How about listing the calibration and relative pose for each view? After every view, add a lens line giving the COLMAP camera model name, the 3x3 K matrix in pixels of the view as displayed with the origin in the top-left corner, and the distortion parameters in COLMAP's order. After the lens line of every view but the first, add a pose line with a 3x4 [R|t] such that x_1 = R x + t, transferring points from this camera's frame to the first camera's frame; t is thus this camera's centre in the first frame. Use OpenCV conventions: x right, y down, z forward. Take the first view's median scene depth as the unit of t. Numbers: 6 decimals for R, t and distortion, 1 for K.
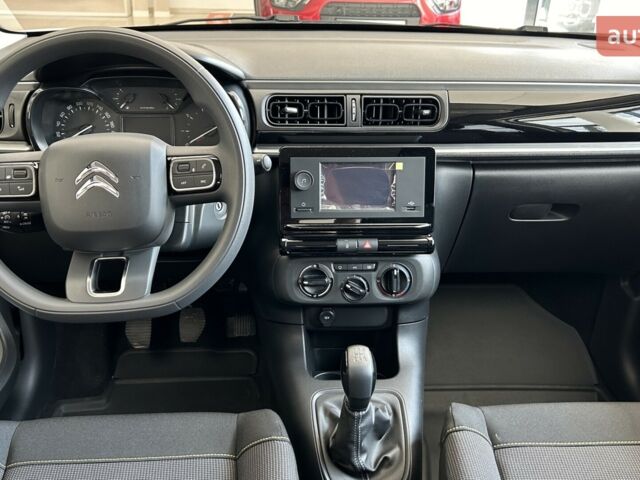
lens RADIAL K [[653.3, 0, 320.6], [0, 653.3, 246.3], [0, 0, 1]] dist [0.039018, 0.000000]
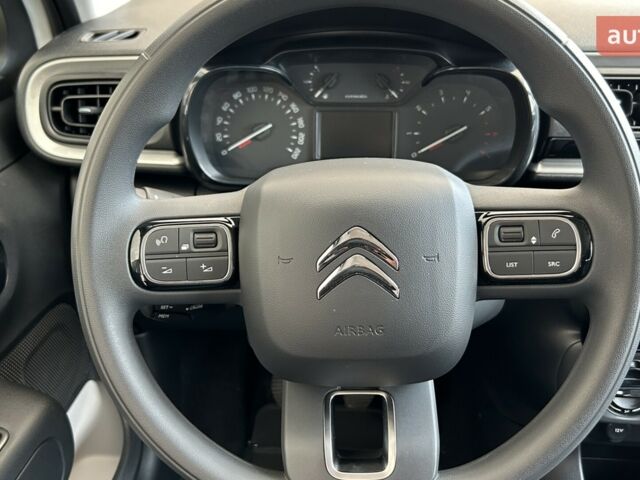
lens RADIAL K [[653.3, 0, 320.6], [0, 653.3, 253.2], [0, 0, 1]] dist [0.039018, 0.000000]
pose [[0.995442, 0.031475, -0.090024, -0.239241], [-0.025052, 0.997118, 0.071610, -0.106084], [0.092019, -0.069029, 0.993362, 0.365783]]
